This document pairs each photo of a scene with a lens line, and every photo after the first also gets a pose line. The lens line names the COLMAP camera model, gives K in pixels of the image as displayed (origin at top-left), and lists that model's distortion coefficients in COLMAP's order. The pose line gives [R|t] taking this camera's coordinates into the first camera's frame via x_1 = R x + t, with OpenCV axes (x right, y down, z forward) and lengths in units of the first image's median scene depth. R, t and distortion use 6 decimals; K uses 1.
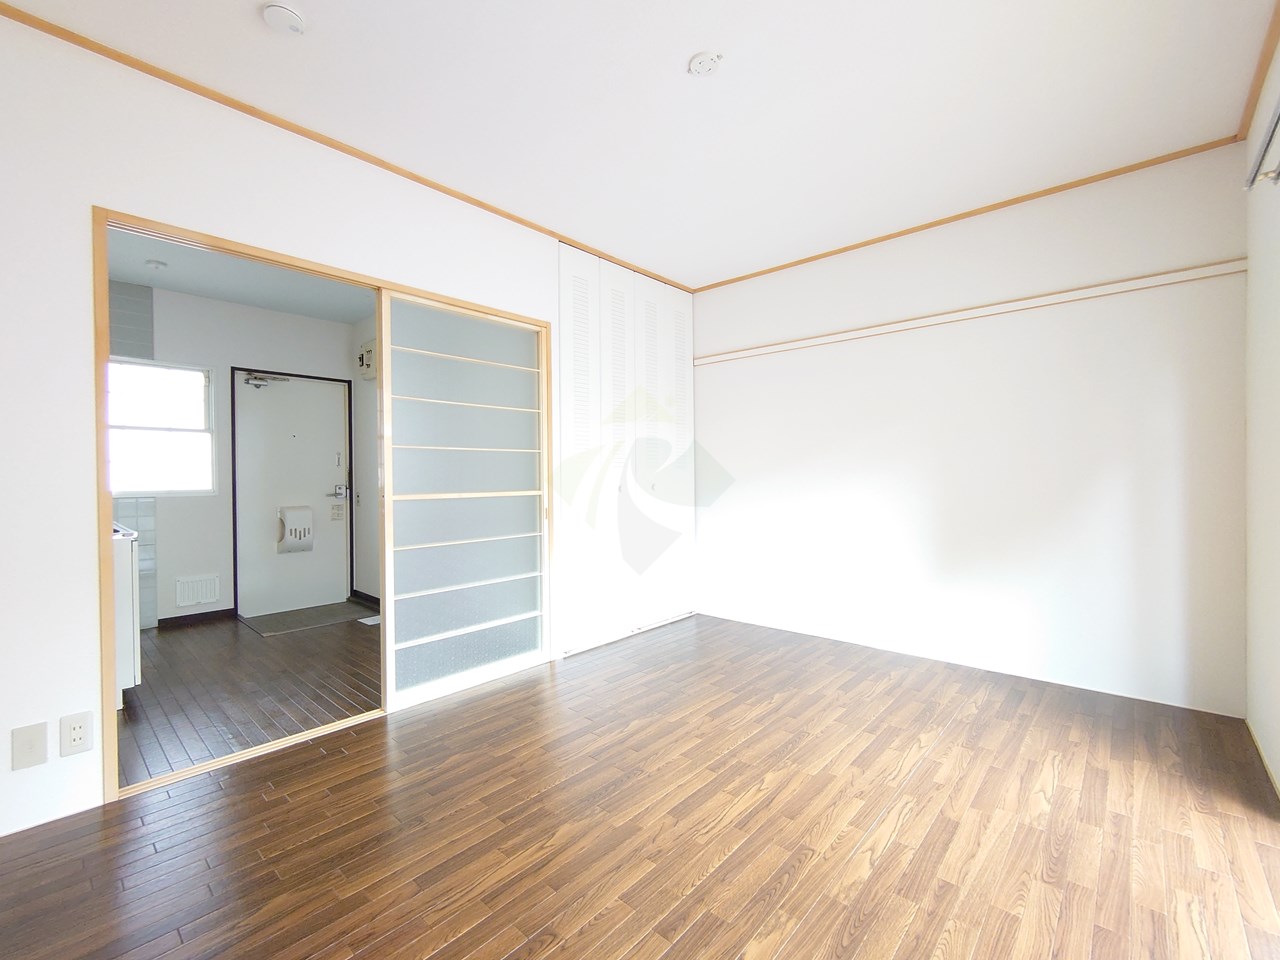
lens RADIAL K [[554.7, 0, 642.7], [0, 554.7, 482.2], [0, 0, 1]] dist [0.001313, -0.000713]
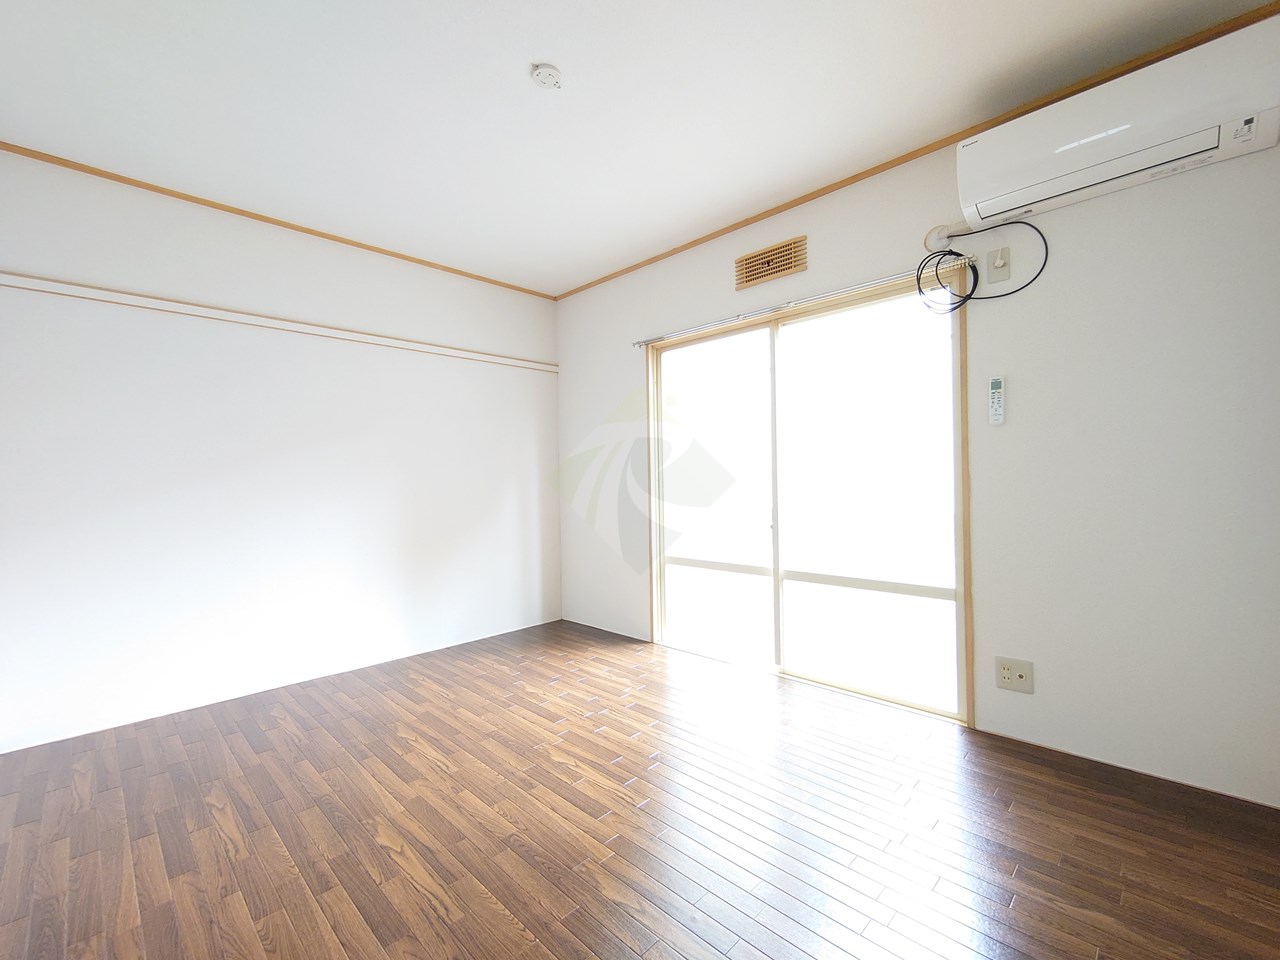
lens RADIAL K [[554.7, 0, 645.1], [0, 554.7, 476.0], [0, 0, 1]] dist [0.001313, -0.000713]
pose [[0.040900, 0.014990, 0.999051, -0.682760], [0.032239, 0.999347, -0.016314, 0.000189], [-0.998643, 0.032875, 0.040390, 0.610044]]
